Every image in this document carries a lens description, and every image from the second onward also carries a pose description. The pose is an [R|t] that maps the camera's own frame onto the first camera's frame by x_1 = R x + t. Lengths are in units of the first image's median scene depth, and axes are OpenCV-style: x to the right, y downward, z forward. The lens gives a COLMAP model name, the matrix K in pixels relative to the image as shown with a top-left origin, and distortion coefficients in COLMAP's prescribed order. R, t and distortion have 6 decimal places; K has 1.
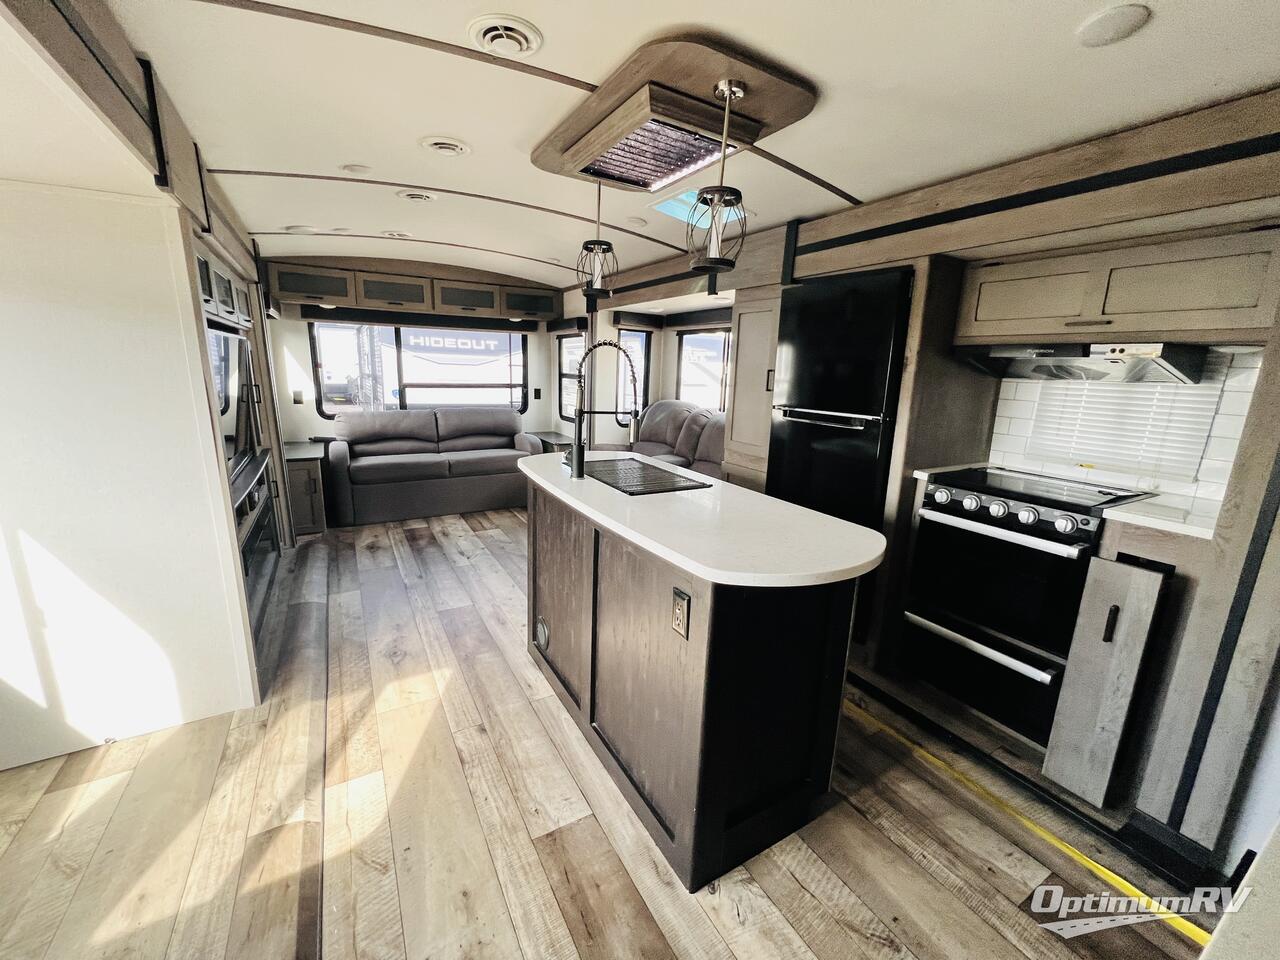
lens RADIAL K [[513.1, 0, 640.1], [0, 513.1, 477.3], [0, 0, 1]] dist [-0.002027, 0.000307]
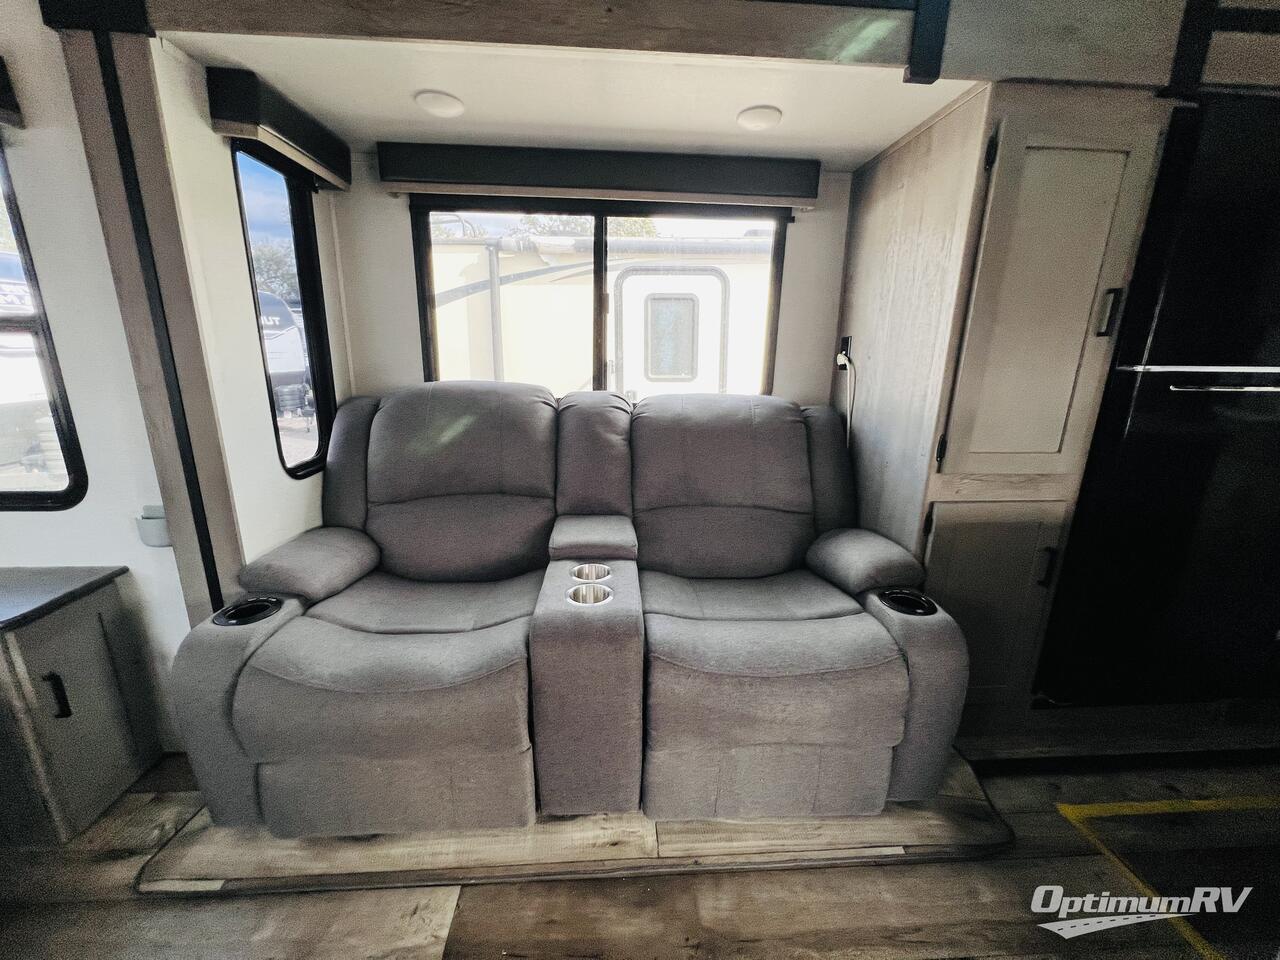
lens RADIAL K [[513.1, 0, 639.7], [0, 513.1, 475.1], [0, 0, 1]] dist [-0.002027, 0.000307]
pose [[0.453770, -0.250986, 0.855043, -0.248044], [0.187183, 0.964955, 0.183912, -0.137844], [-0.871238, 0.076596, 0.484848, 0.751550]]
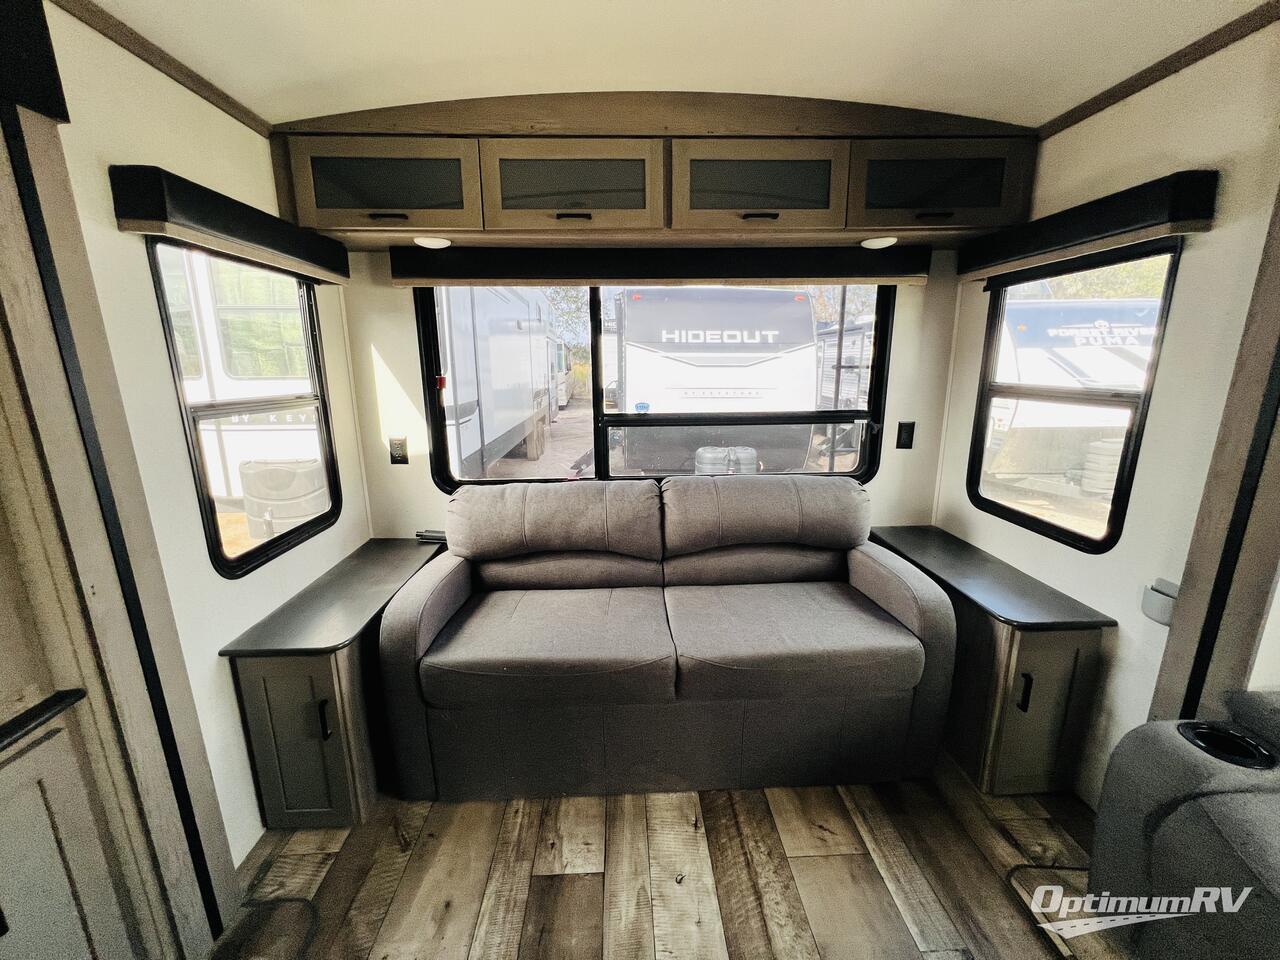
lens RADIAL K [[513.1, 0, 640.4], [0, 513.1, 475.1], [0, 0, 1]] dist [-0.002027, 0.000307]
pose [[0.882818, 0.062895, -0.465485, -0.262608], [-0.063428, 0.997881, 0.014536, -0.167431], [0.465413, 0.016692, 0.884936, 0.737799]]
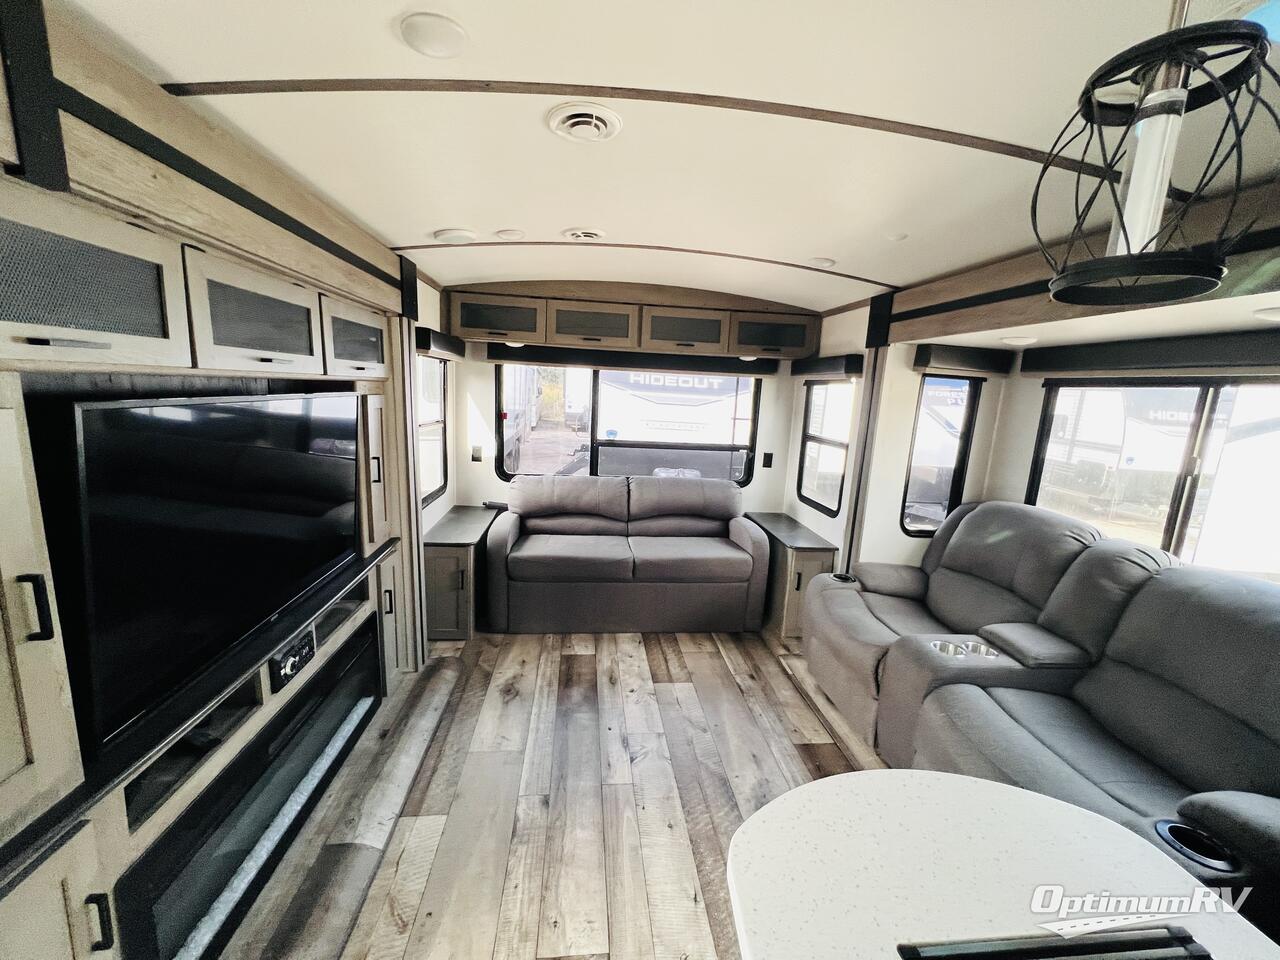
lens RADIAL K [[513.1, 0, 641.3], [0, 513.1, 475.6], [0, 0, 1]] dist [-0.002027, 0.000307]
pose [[0.913677, 0.084231, -0.397617, -0.102657], [-0.108841, 0.993266, -0.039692, -0.127065], [0.391596, 0.079543, 0.916693, 0.379652]]
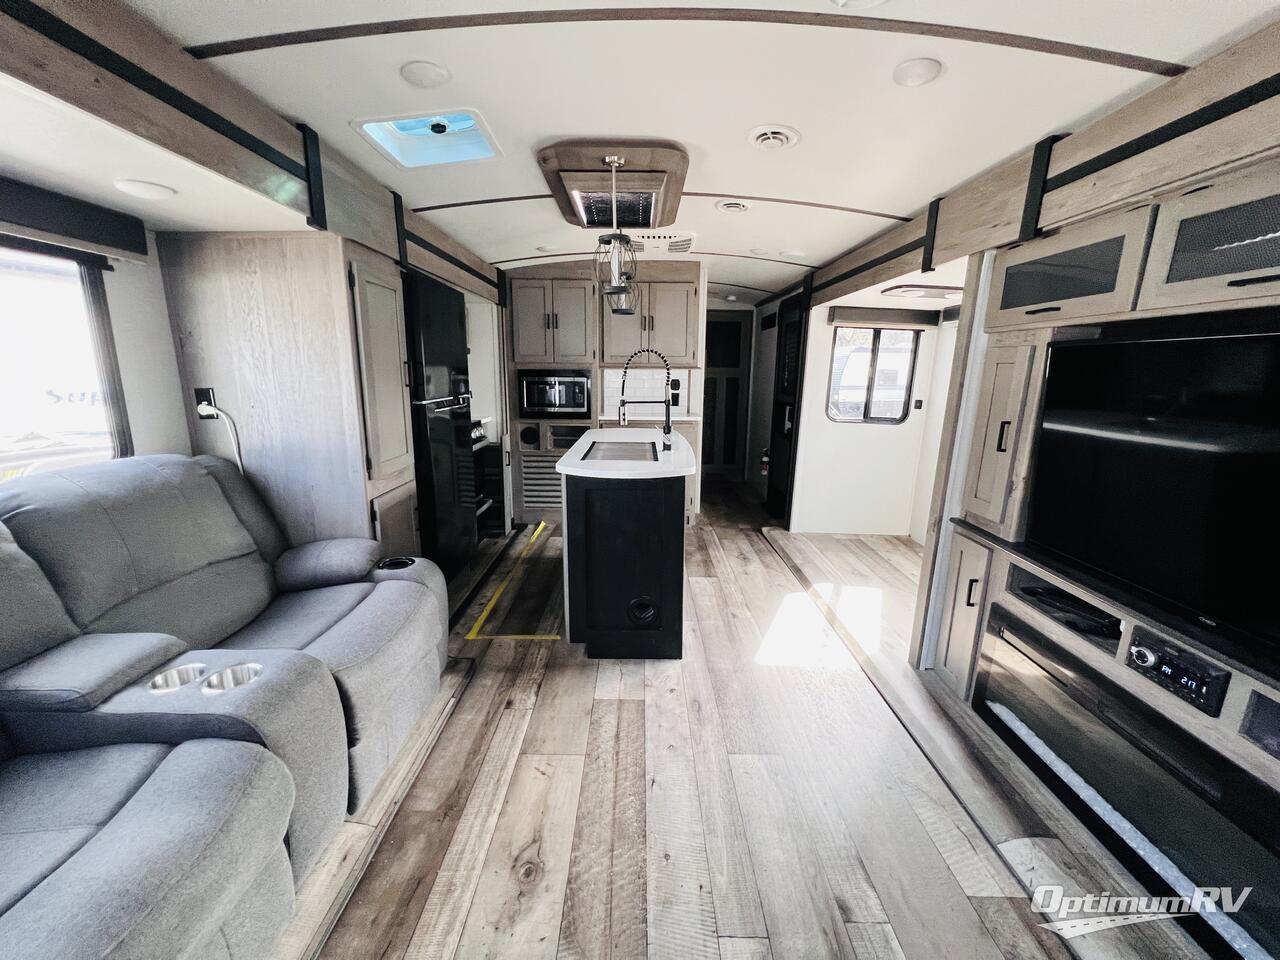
lens RADIAL K [[513.1, 0, 640.1], [0, 513.1, 477.2], [0, 0, 1]] dist [-0.002027, 0.000307]
pose [[-0.859944, -0.147418, 0.488636, -0.345082], [0.067137, 0.916388, 0.394621, -0.223781], [-0.505954, 0.372157, -0.778145, 0.998648]]
